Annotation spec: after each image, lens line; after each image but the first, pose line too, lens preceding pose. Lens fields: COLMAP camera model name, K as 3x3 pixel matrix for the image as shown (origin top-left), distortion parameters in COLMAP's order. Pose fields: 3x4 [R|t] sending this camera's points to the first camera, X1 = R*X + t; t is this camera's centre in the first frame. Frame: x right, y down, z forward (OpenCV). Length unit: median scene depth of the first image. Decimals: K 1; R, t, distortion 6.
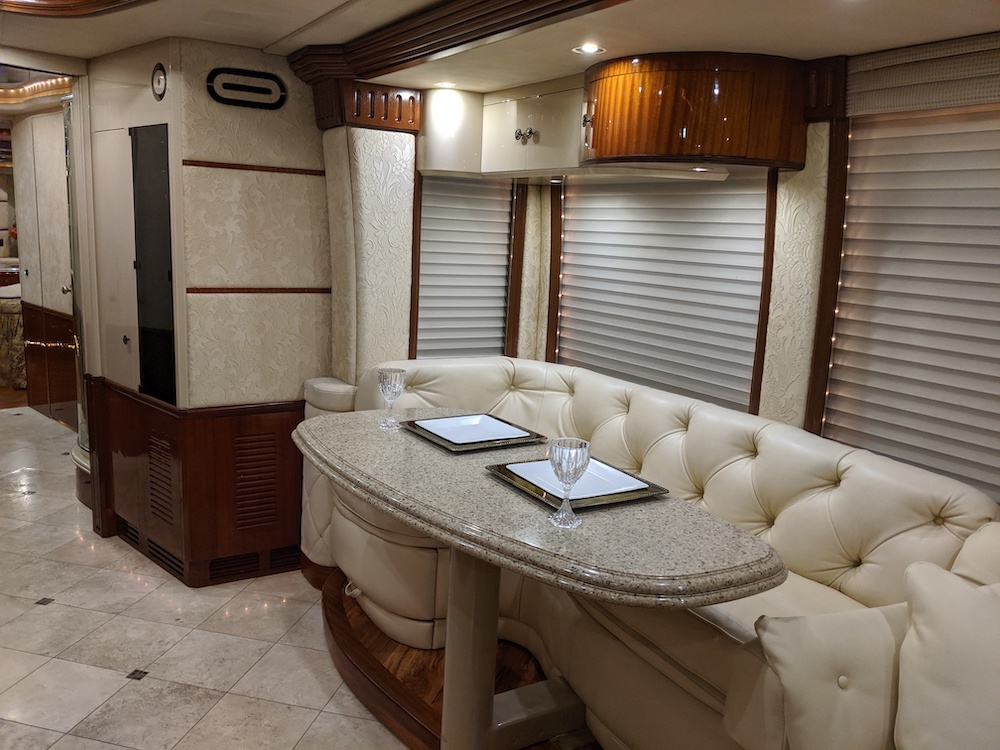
lens RADIAL K [[804.1, 0, 487.4], [0, 804.1, 391.9], [0, 0, 1]] dist [0.063442, -0.118602]
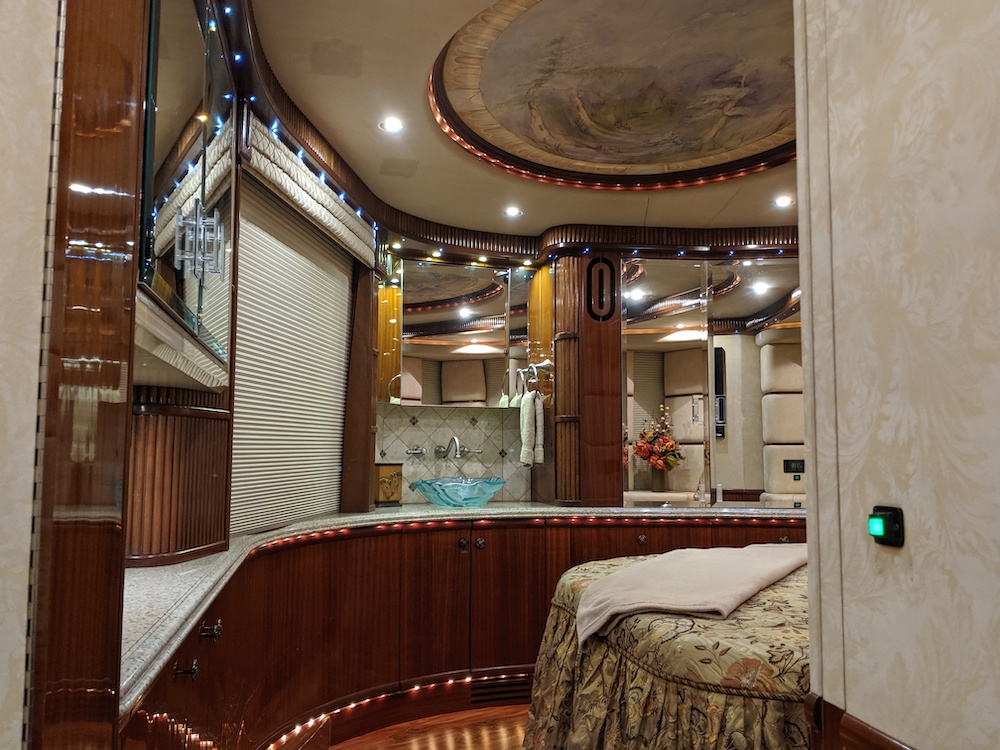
lens RADIAL K [[860.4, 0, 482.1], [0, 860.4, 379.0], [0, 0, 1]] dist [0.093642, -0.001274]
pose [[0.781739, -0.098815, -0.615726, -0.944587], [-0.089532, 0.959352, -0.267634, -0.223885], [0.617145, 0.264348, 0.741116, 1.496653]]
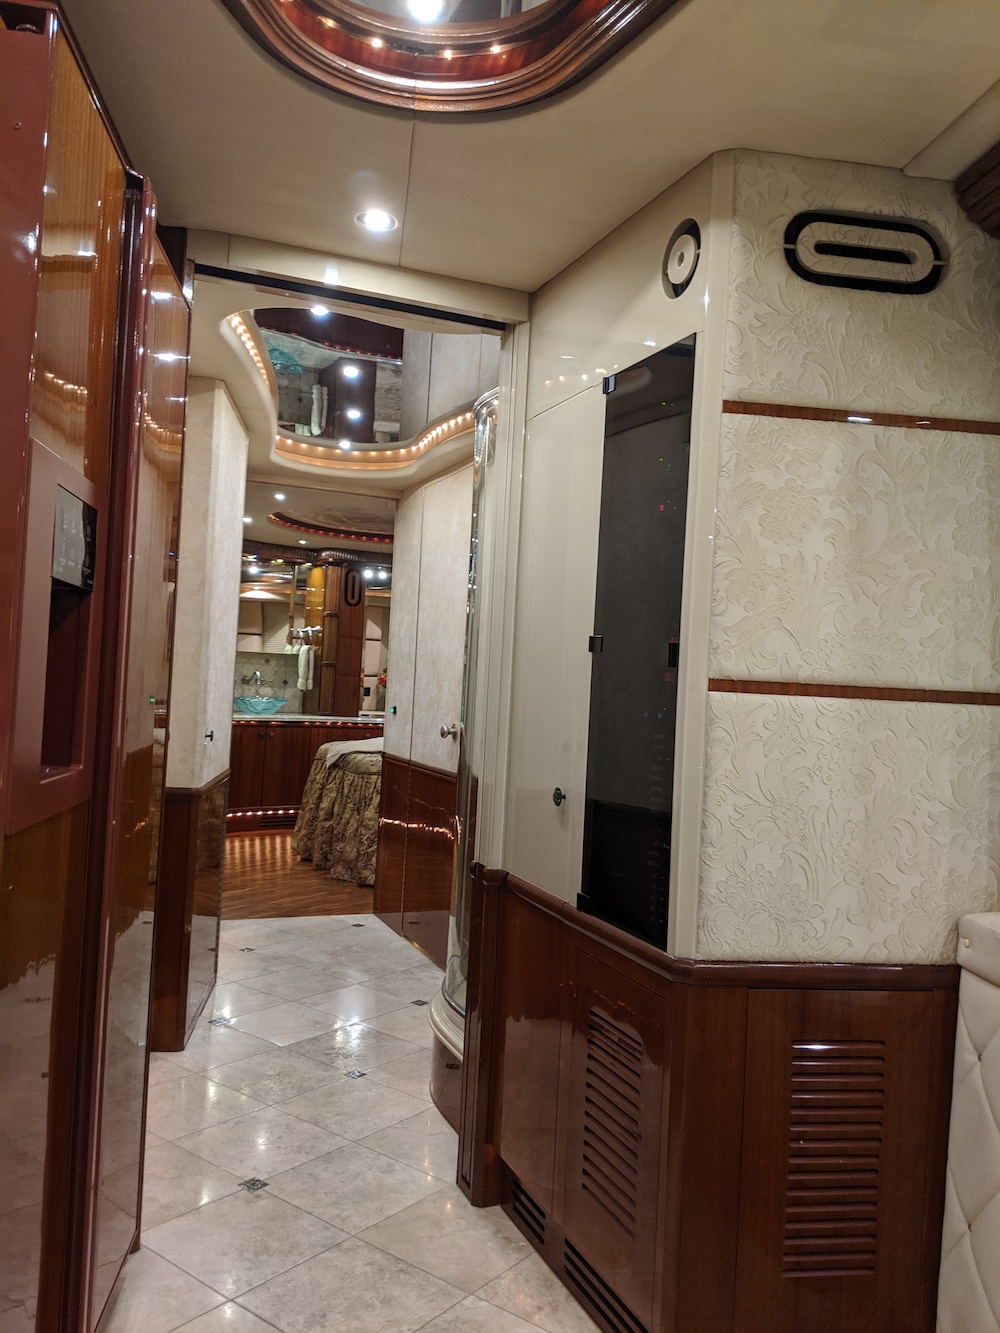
lens RADIAL K [[1071.8, 0, 500.0], [0, 1071.8, 666.5], [0, 0, 1]] dist [0.063442, -0.118602]
pose [[0.915945, -0.005567, -0.401265, -0.228927], [-0.087630, 0.972999, -0.213528, 0.000523], [0.391619, 0.230743, 0.890726, 0.408605]]
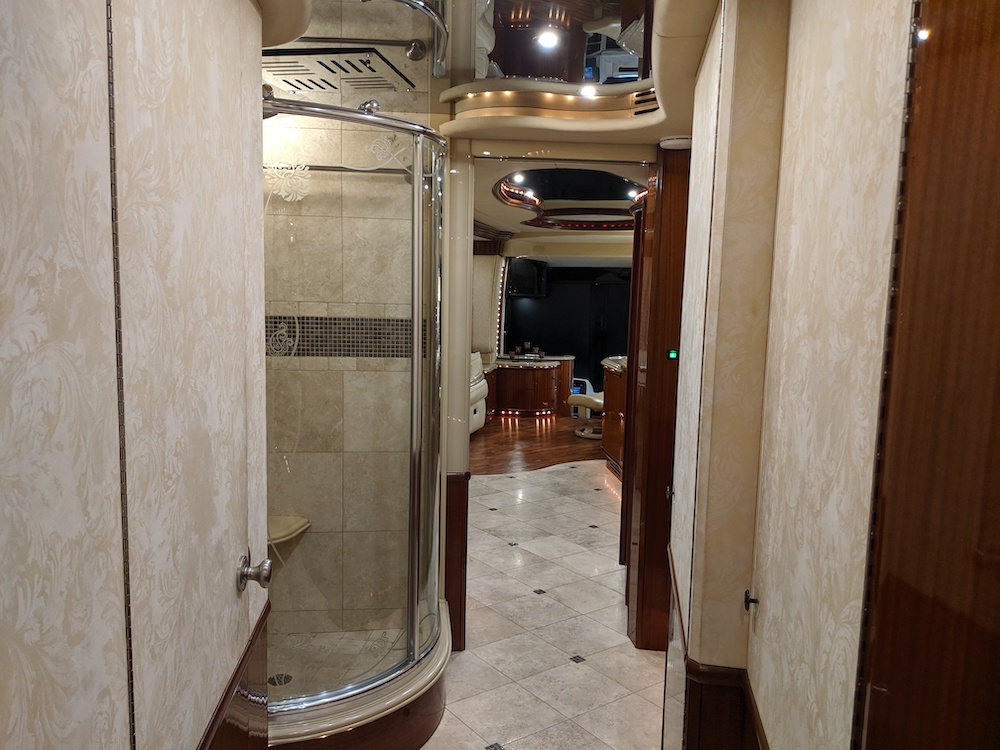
lens RADIAL K [[789.3, 0, 500.0], [0, 789.3, 375.0], [0, 0, 1]] dist [0.039433, -0.004351]
pose [[-0.762933, -0.143224, 0.630413, -1.227135], [0.065888, 0.952846, 0.296216, -0.447295], [-0.643111, 0.267530, -0.717521, 1.825411]]
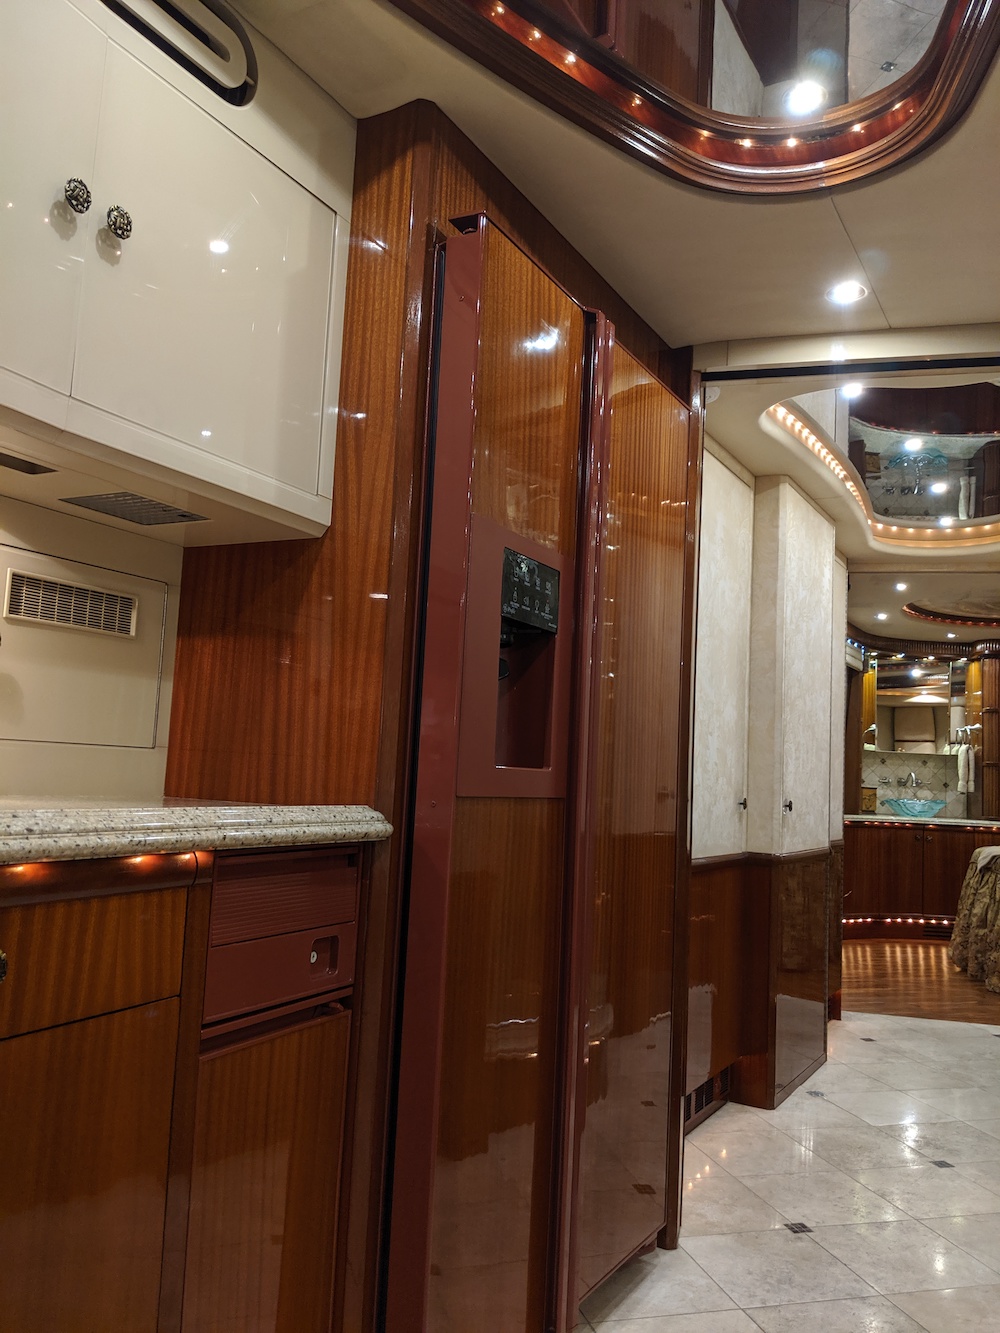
lens RADIAL K [[1081.2, 0, 488.7], [0, 1081.2, 660.6], [0, 0, 1]] dist [0.011023, 0.001616]
pose [[0.490052, -0.113568, -0.864263, -0.079933], [-0.195747, 0.951817, -0.236065, 0.048902], [0.849430, 0.284861, 0.444210, 0.451813]]
